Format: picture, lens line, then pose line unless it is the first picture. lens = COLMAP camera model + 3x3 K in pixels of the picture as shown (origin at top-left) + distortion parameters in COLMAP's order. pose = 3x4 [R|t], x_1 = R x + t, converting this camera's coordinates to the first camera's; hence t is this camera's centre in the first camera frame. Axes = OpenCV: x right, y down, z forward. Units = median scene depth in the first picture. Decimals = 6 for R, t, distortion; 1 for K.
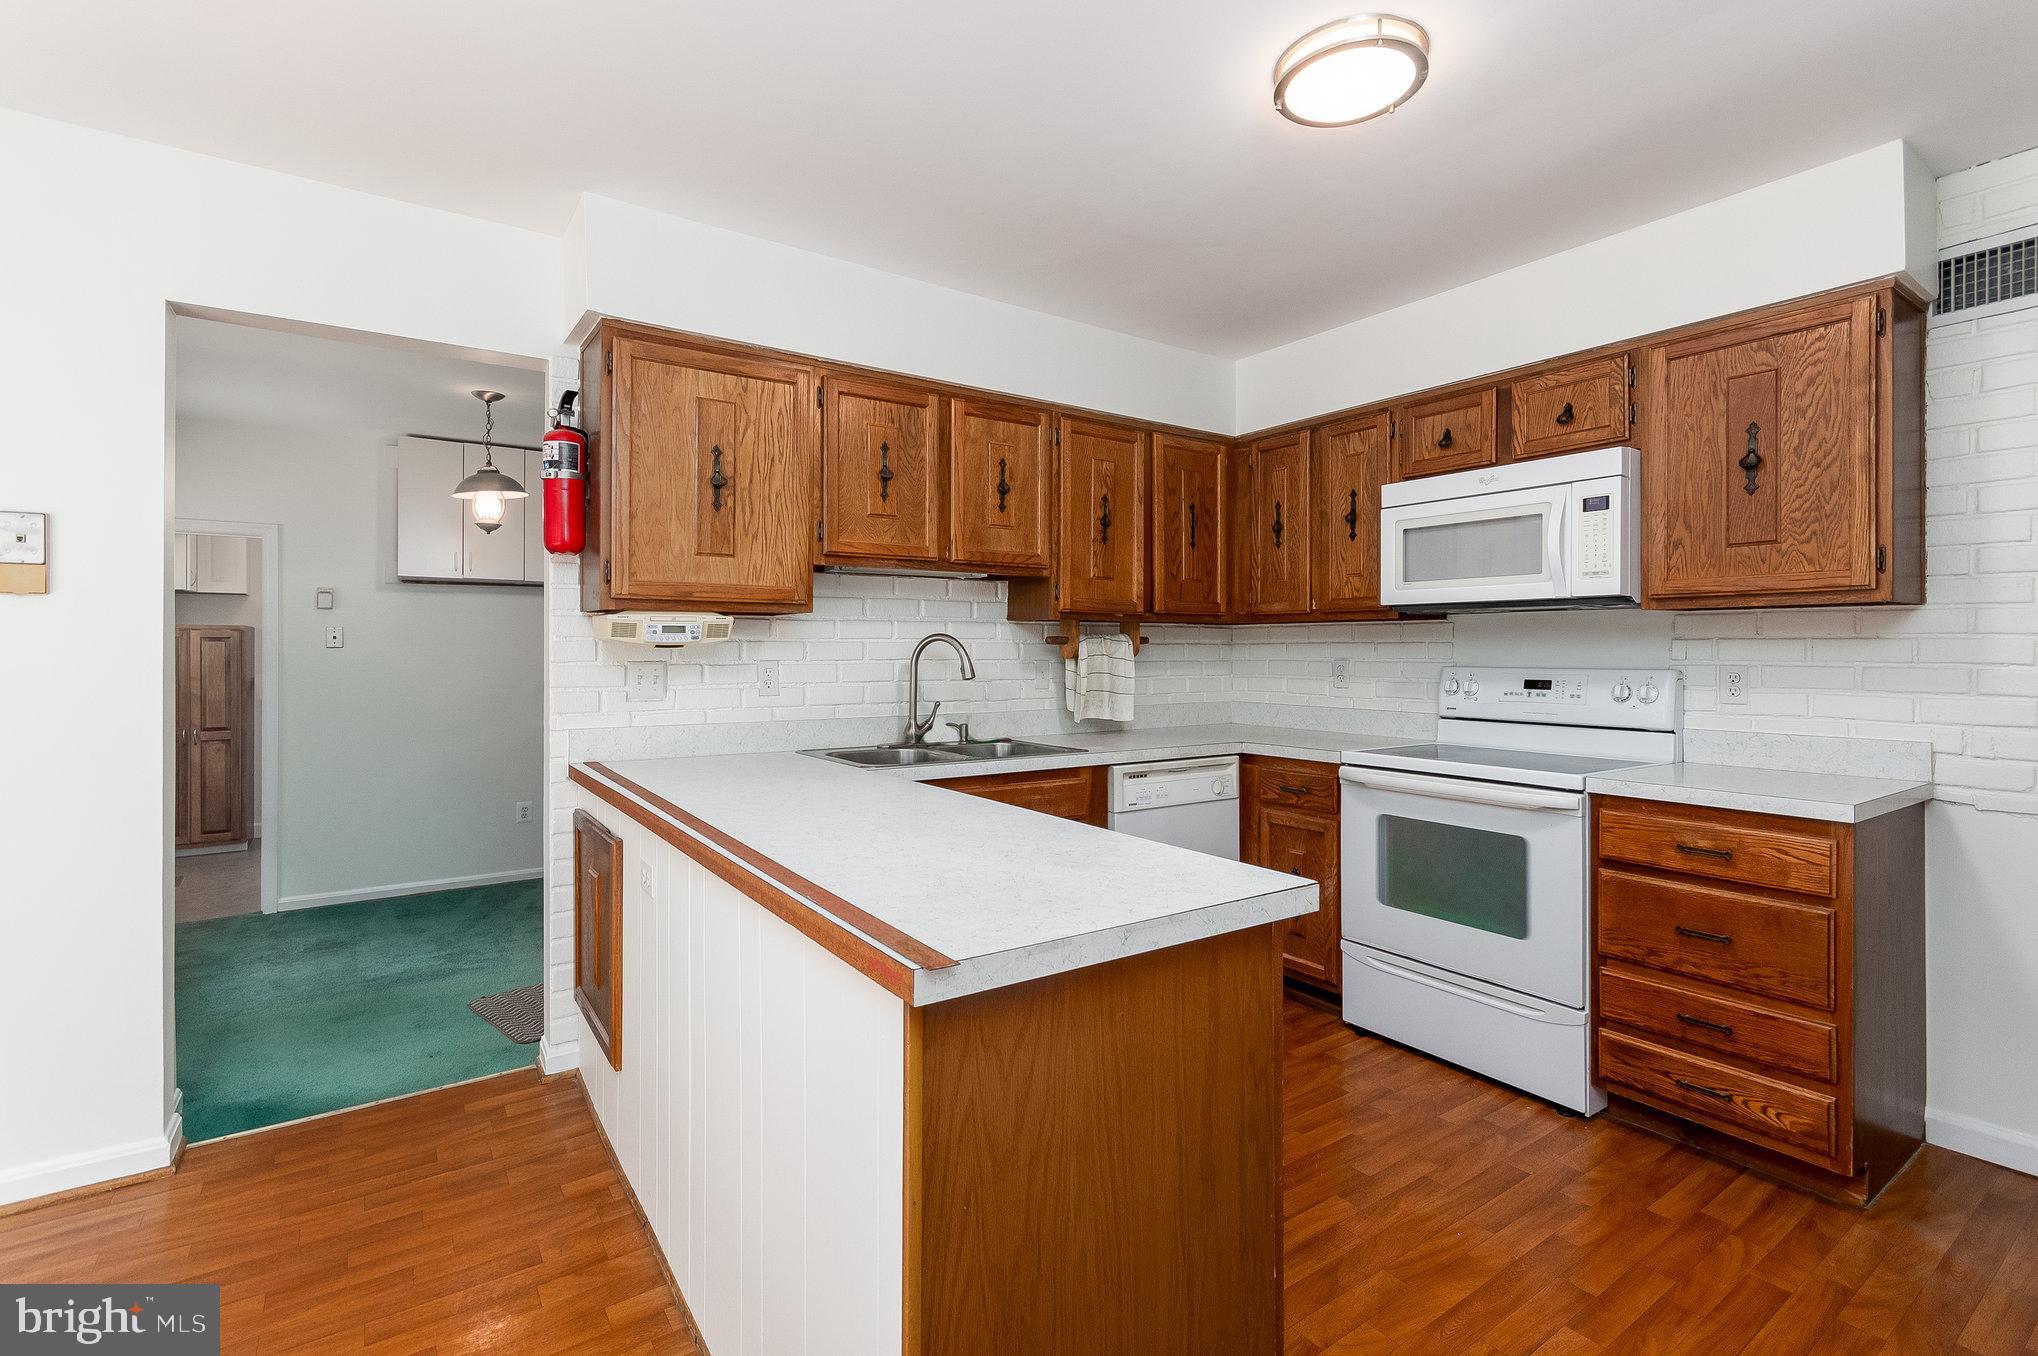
lens RADIAL K [[915.5, 0, 982.3], [0, 915.5, 653.2], [0, 0, 1]] dist [0.001409, -0.001913]
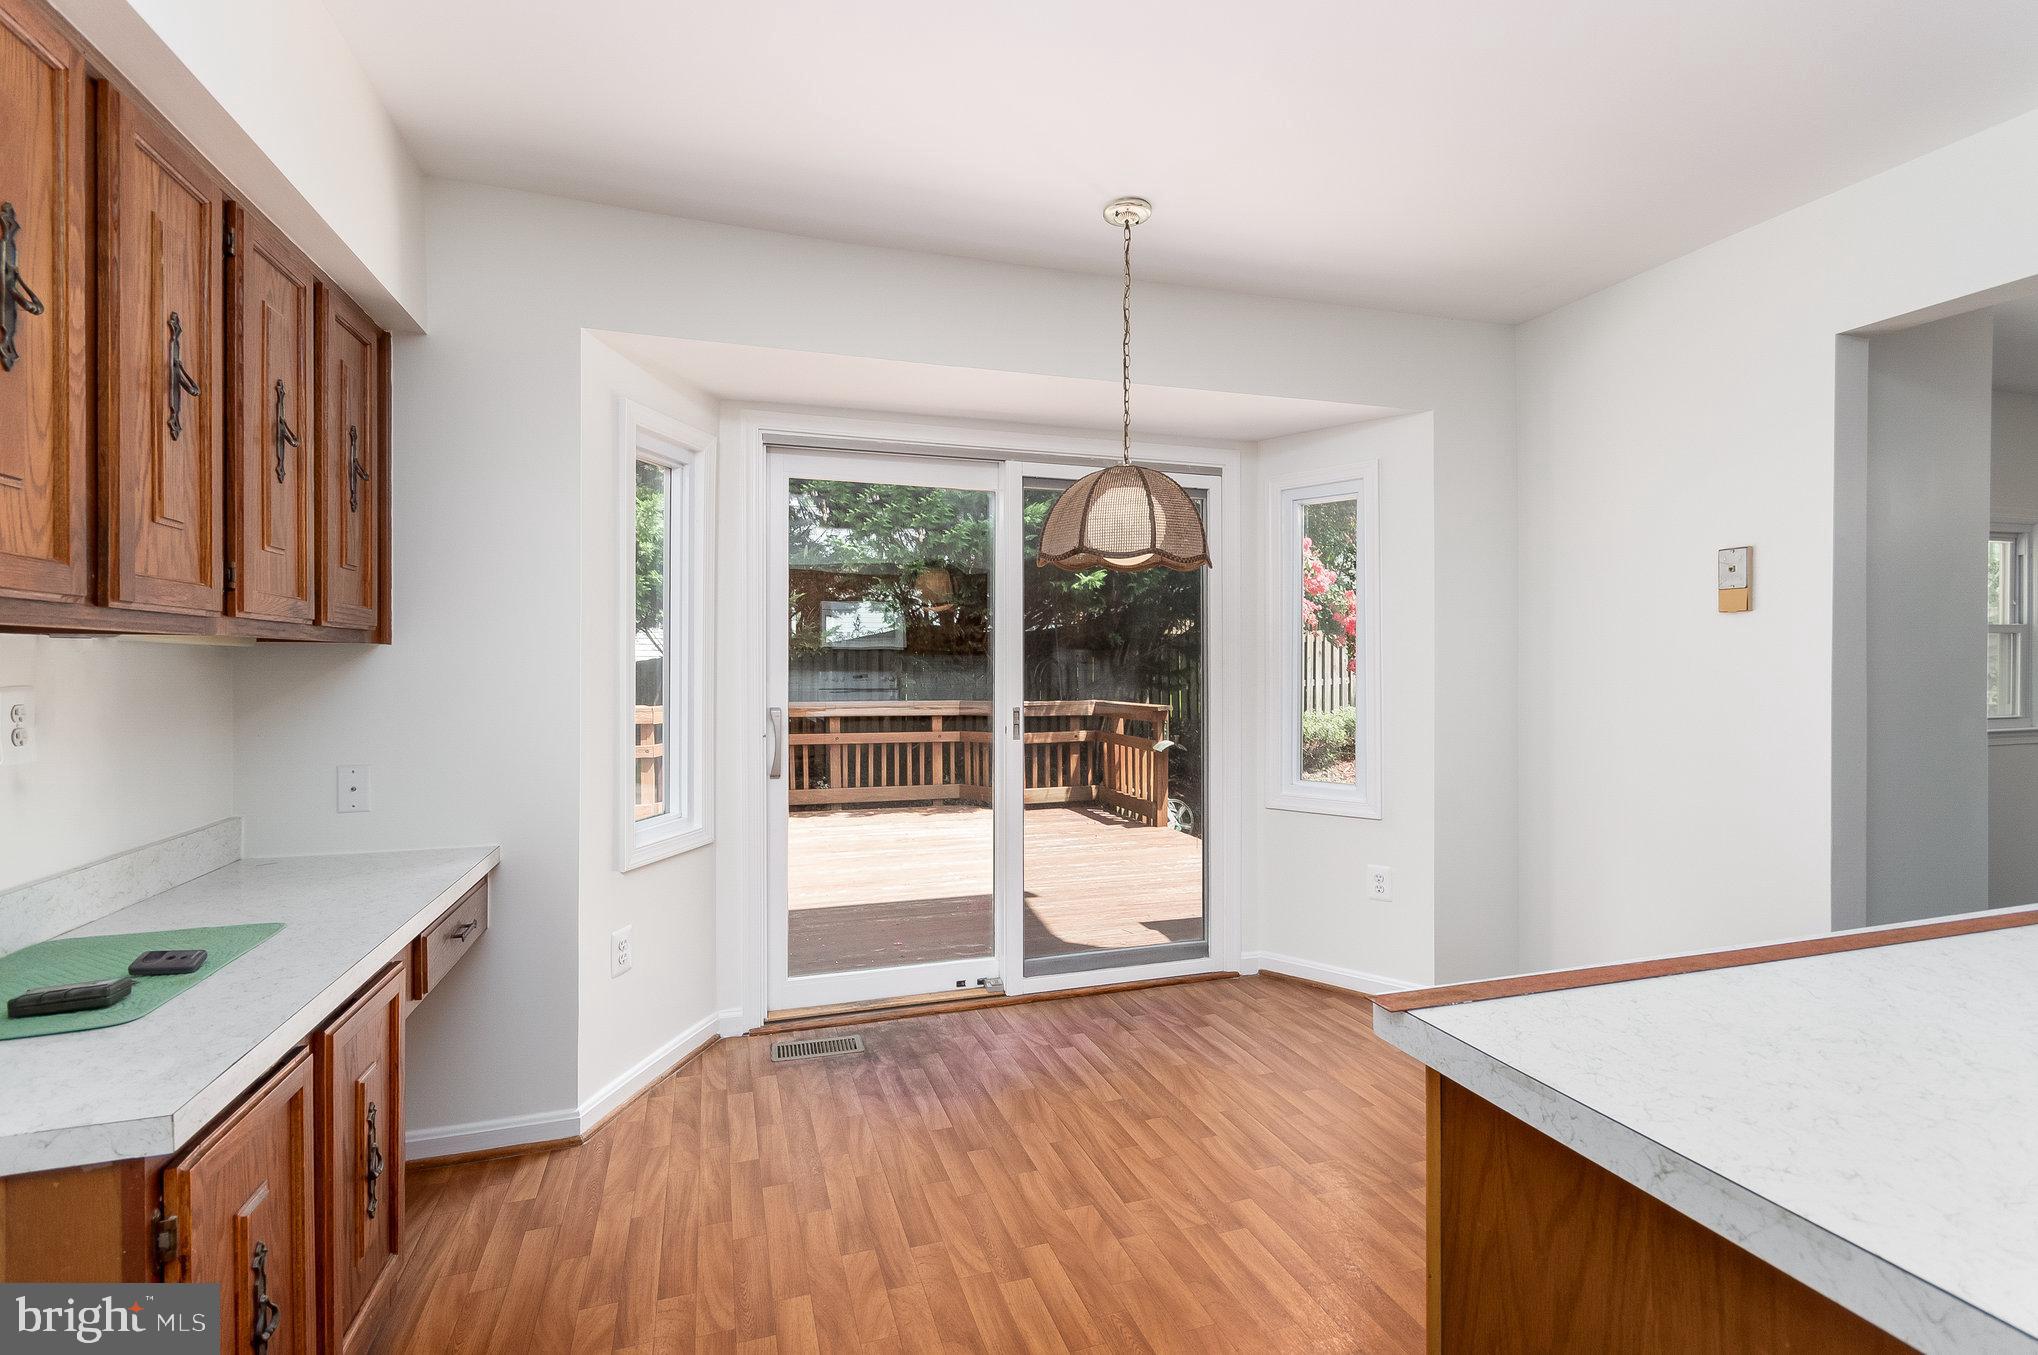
lens RADIAL K [[915.5, 0, 1018.8], [0, 915.5, 668.0], [0, 0, 1]] dist [0.001409, -0.001913]
pose [[-0.261998, 0.013406, -0.964975, 0.219346], [0.000082, 0.999904, 0.013869, -0.003477], [0.965068, 0.003555, -0.261974, 0.204632]]
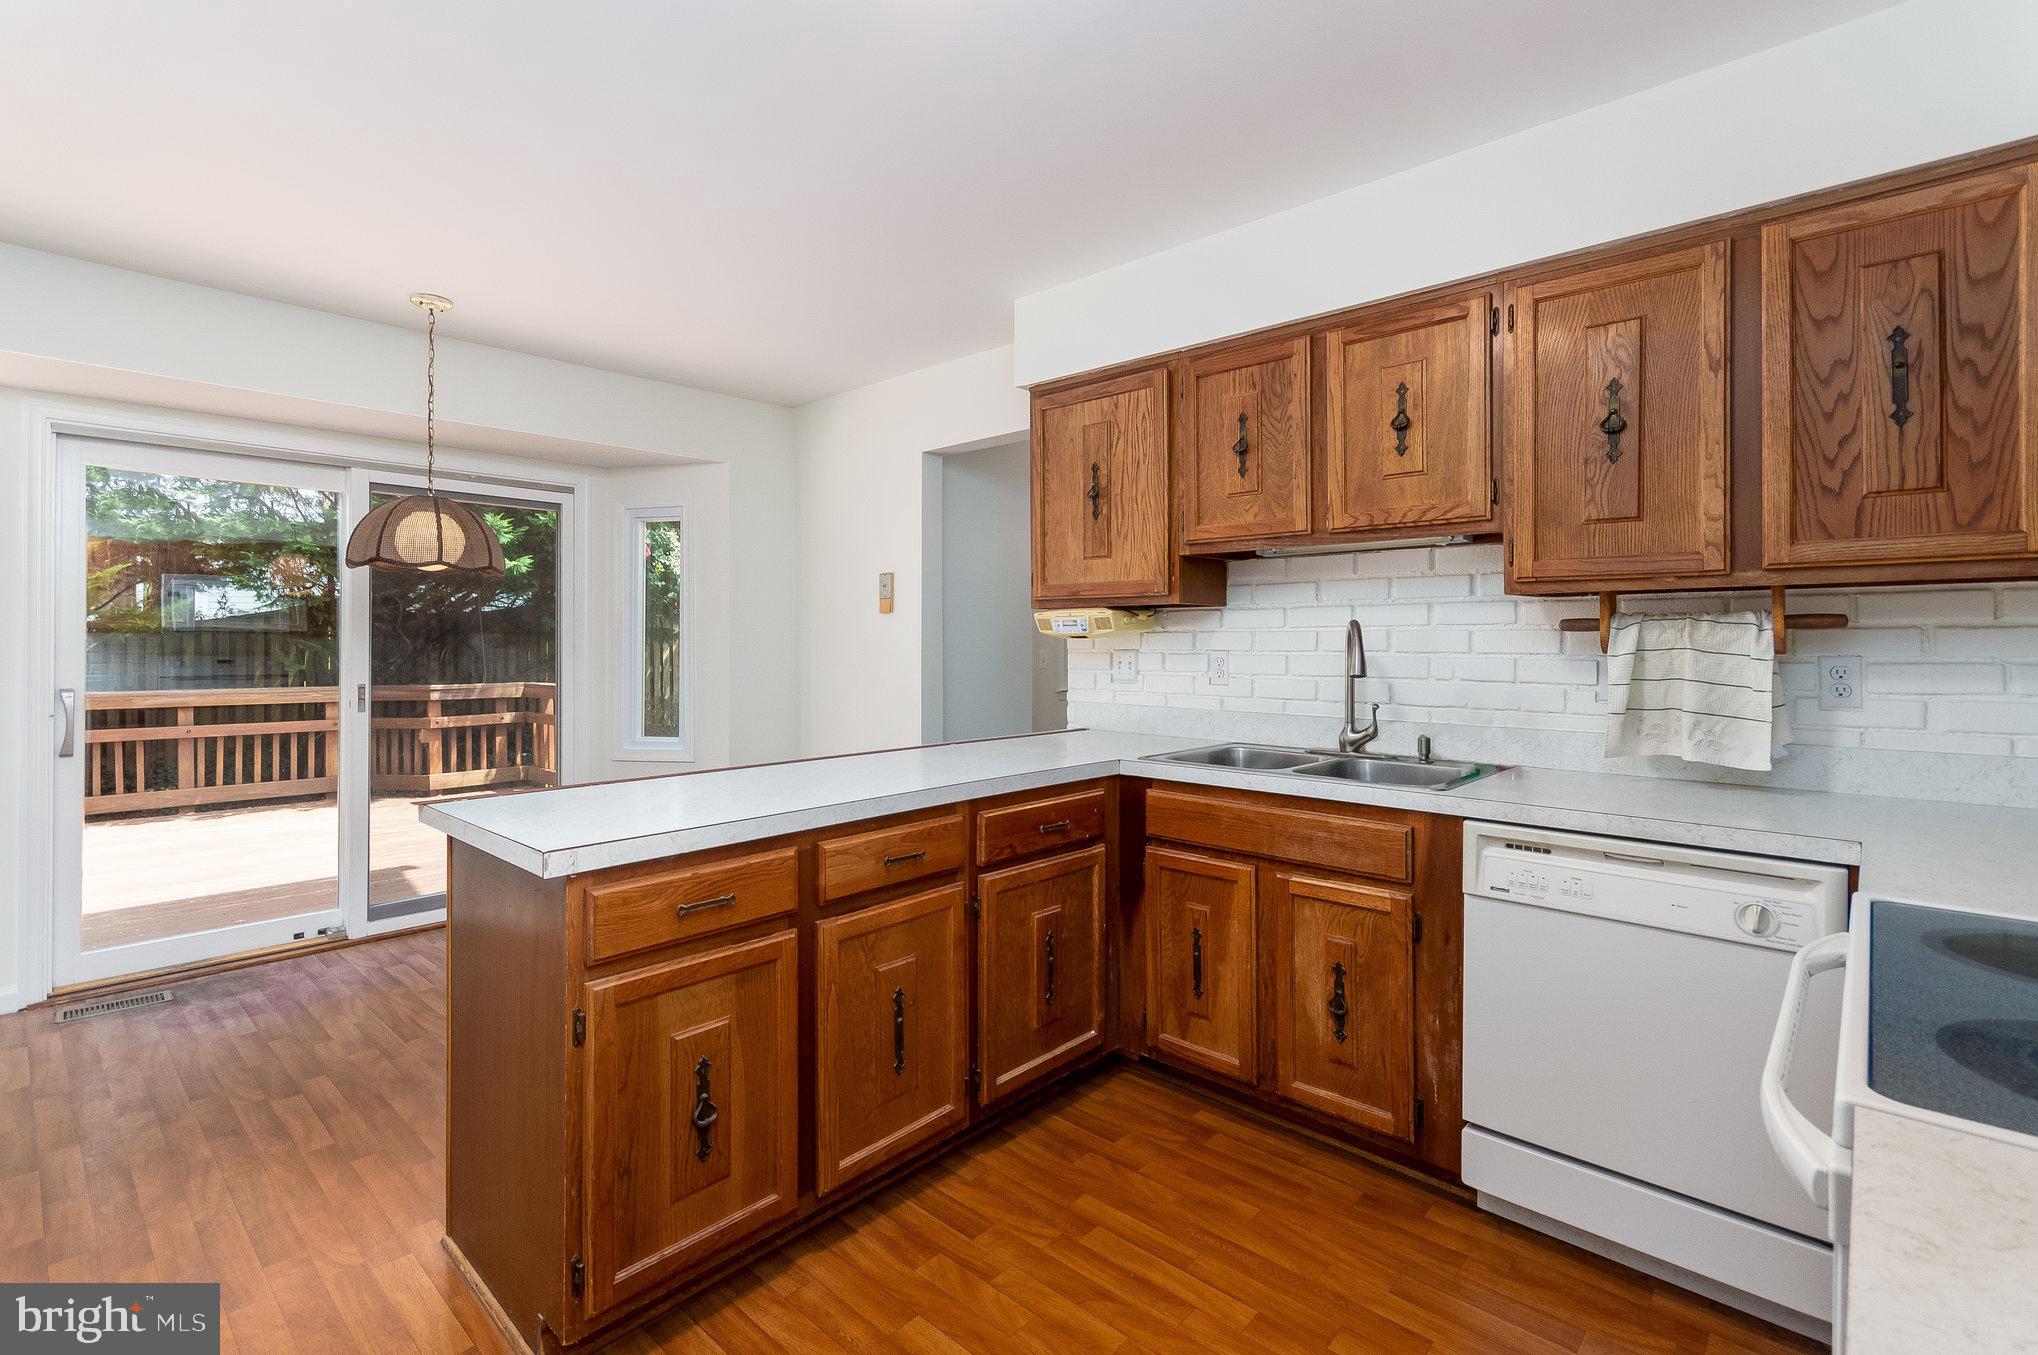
lens RADIAL K [[915.5, 0, 1030.3], [0, 915.5, 637.0], [0, 0, 1]] dist [0.001409, -0.001913]
pose [[0.255598, -0.001117, -0.966783, 0.706855], [-0.000822, 0.999999, -0.001372, -0.005144], [0.966783, 0.001145, 0.255597, 0.550481]]
